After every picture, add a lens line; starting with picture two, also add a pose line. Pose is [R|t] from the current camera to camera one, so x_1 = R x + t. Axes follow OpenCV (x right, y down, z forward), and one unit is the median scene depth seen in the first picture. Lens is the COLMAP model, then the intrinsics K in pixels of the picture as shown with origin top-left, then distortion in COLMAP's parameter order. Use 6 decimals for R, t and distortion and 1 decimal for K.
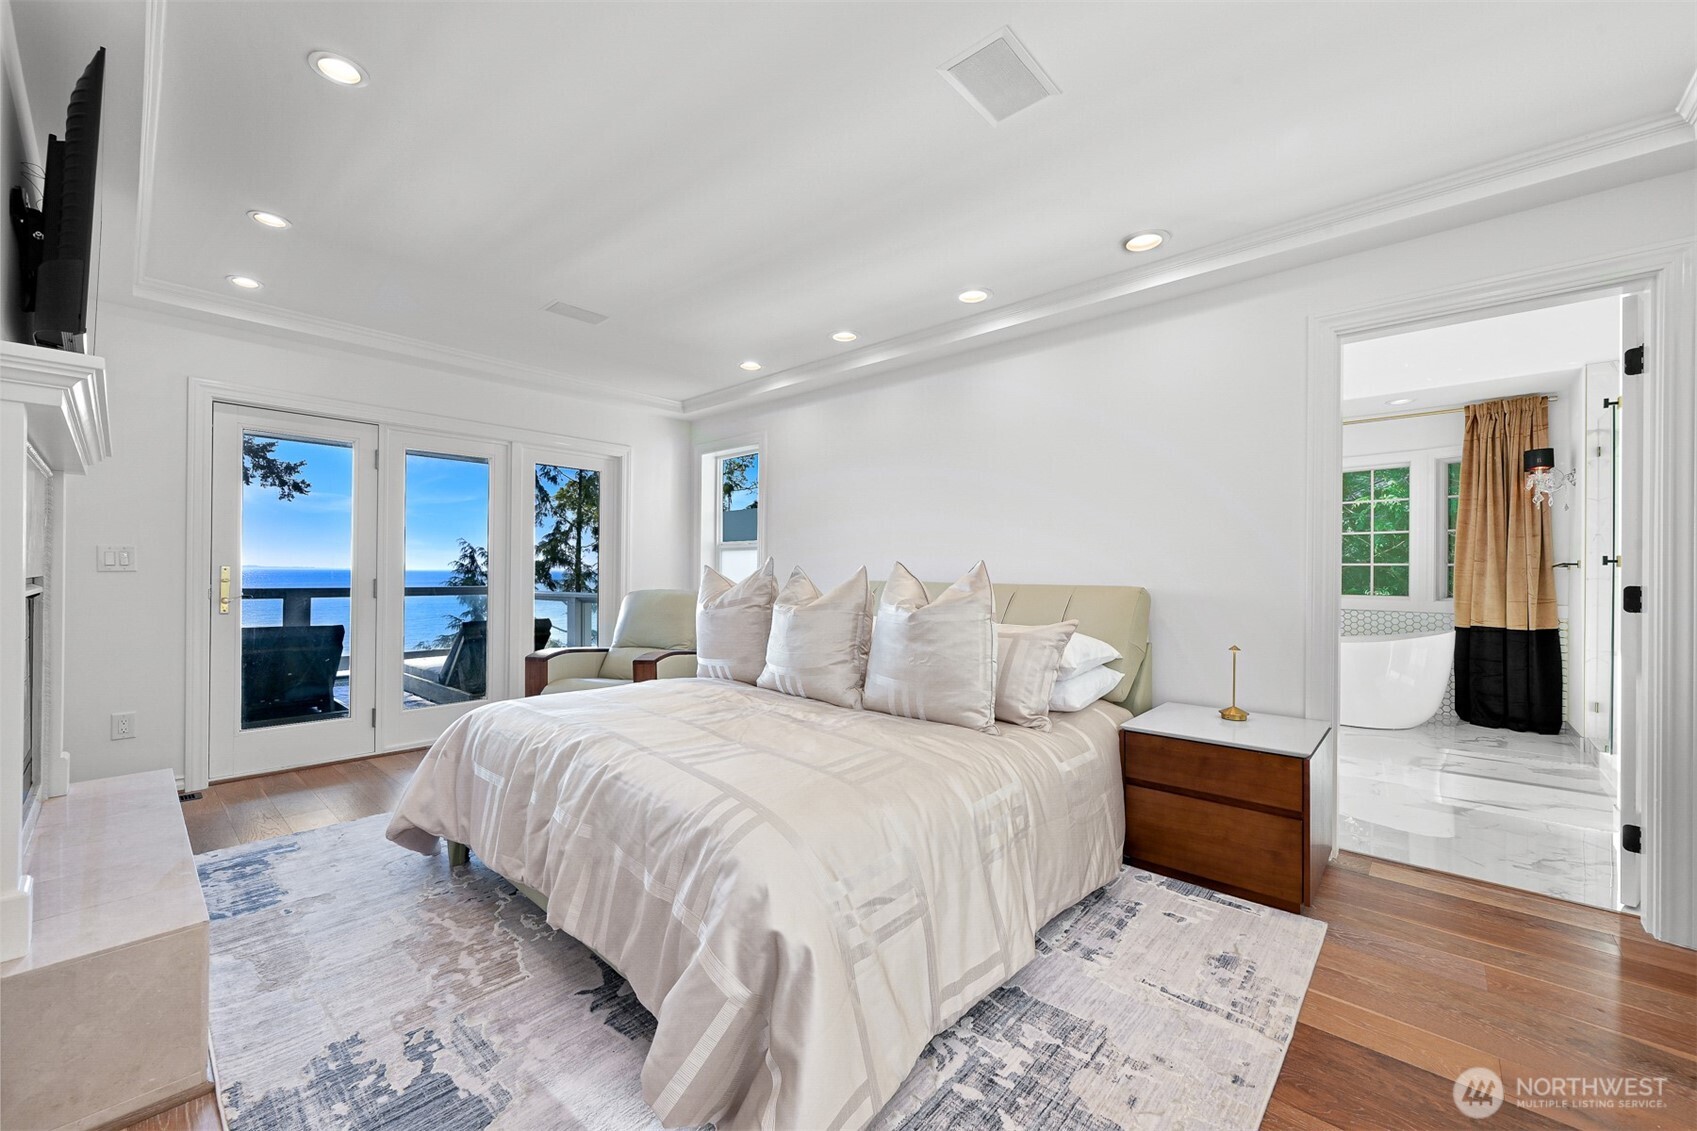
lens RADIAL K [[665.8, 0, 848.4], [0, 665.8, 567.3], [0, 0, 1]] dist [-0.000727, 0.000008]
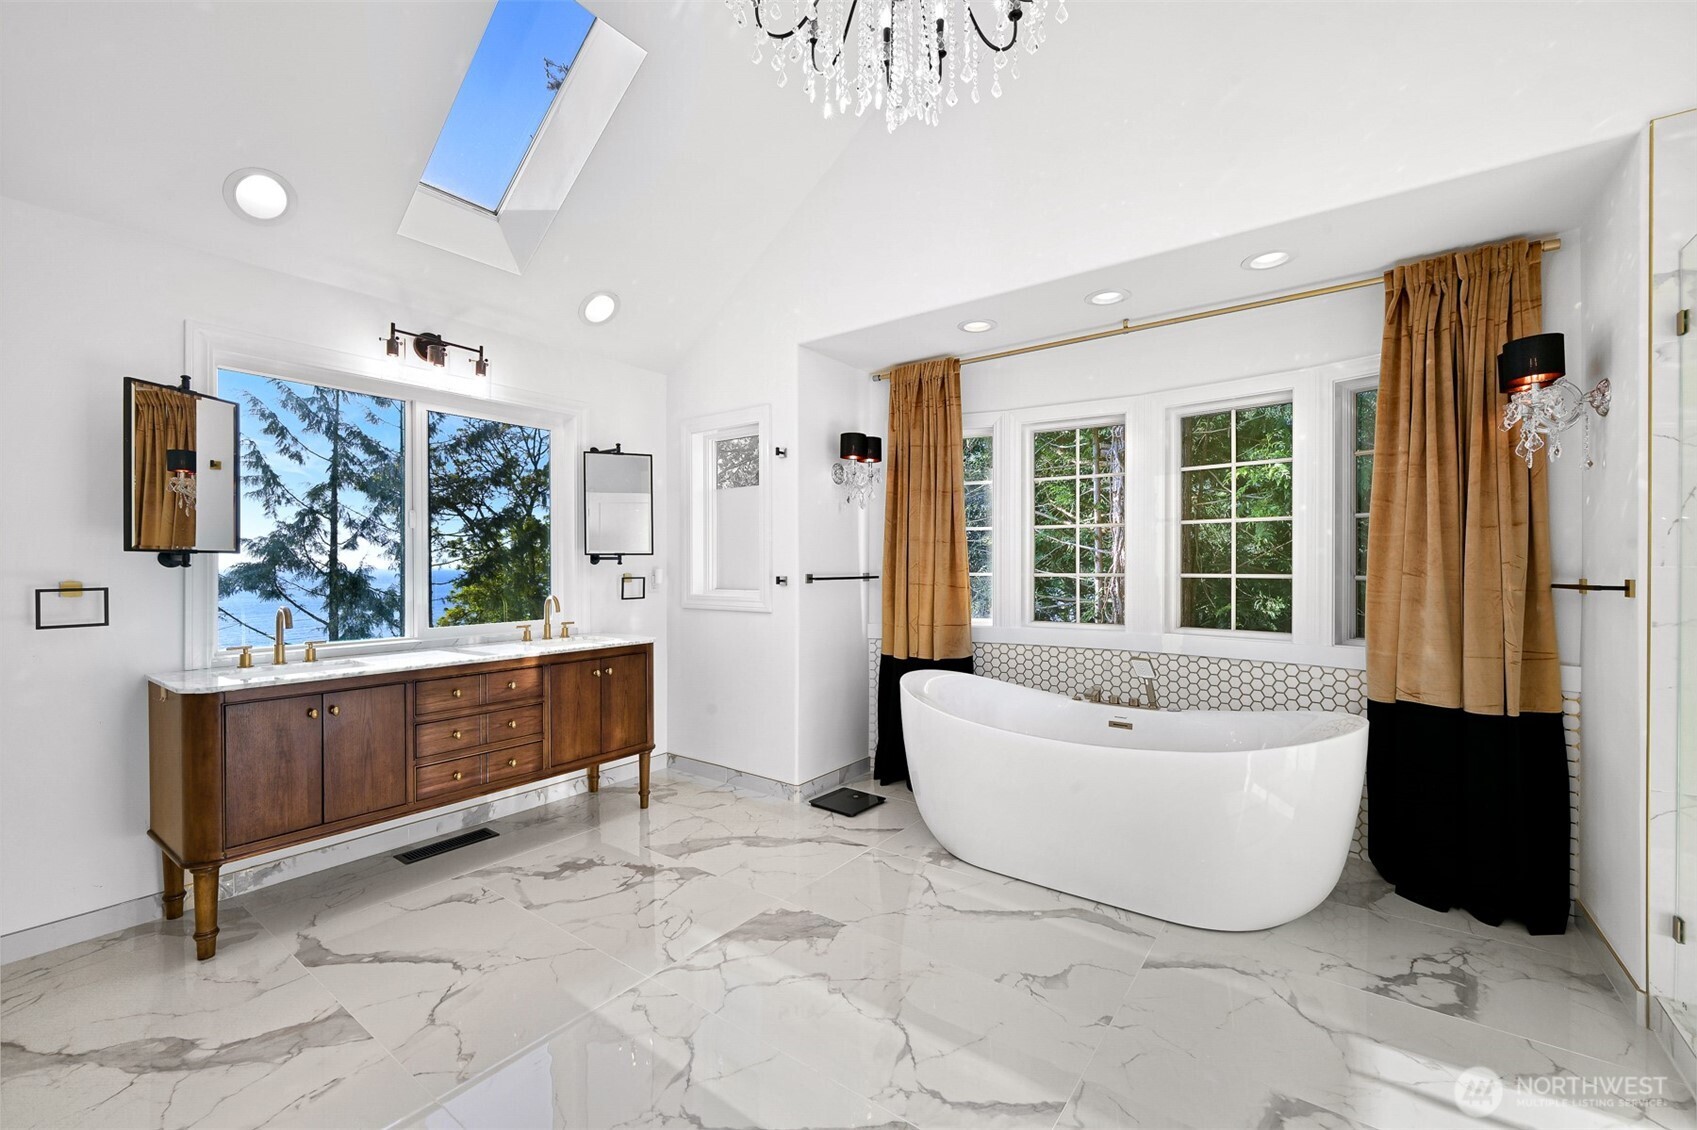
lens RADIAL K [[686.2, 0, 848.5], [0, 686.2, 565.0], [0, 0, 1]] dist [-0.000536, 0.000016]
pose [[0.995982, -0.002997, 0.089503, 0.476468], [0.002975, 0.999996, 0.000384, -0.017878], [-0.089504, -0.000116, 0.995986, 0.520890]]
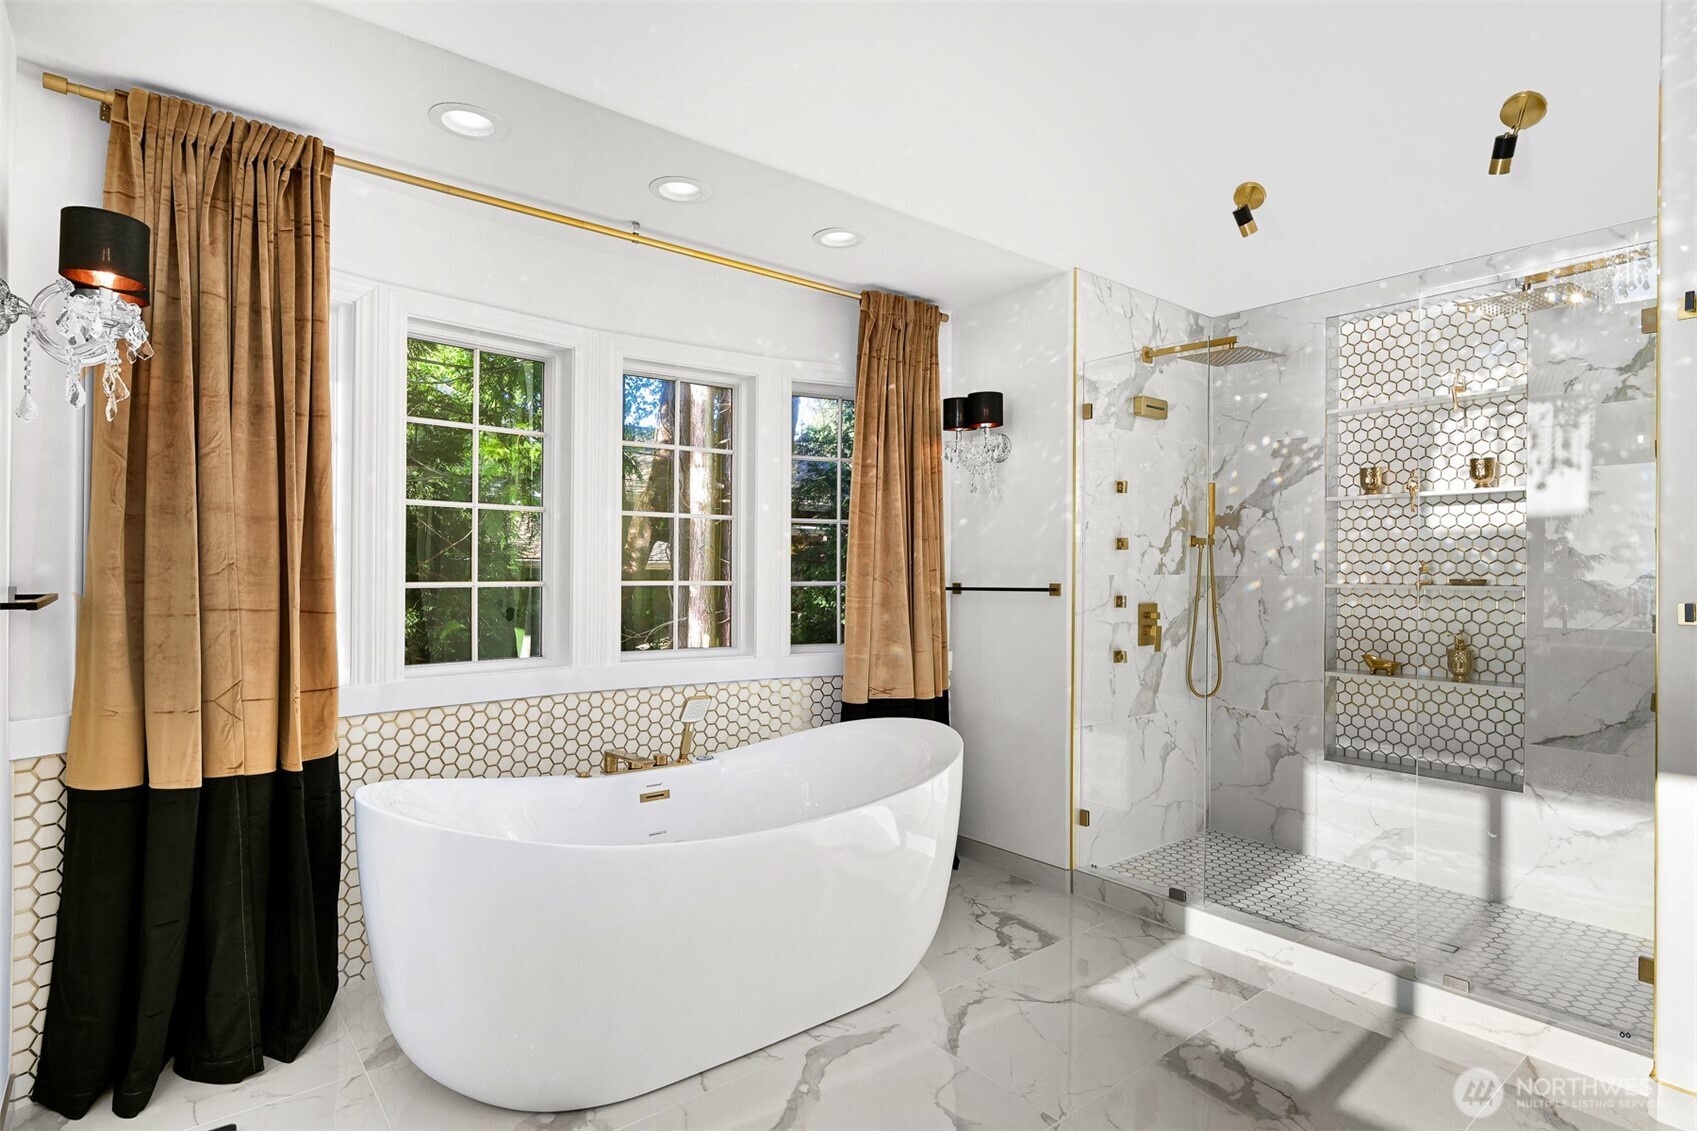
lens RADIAL K [[876.5, 0, 848.5], [0, 876.5, 565.5], [0, 0, 1]] dist [0.001305, 0.000088]
pose [[0.157179, 0.000406, 0.987570, 0.233605], [-0.008845, 0.999960, 0.000997, -0.021831], [-0.987531, -0.008891, 0.157176, 0.919237]]
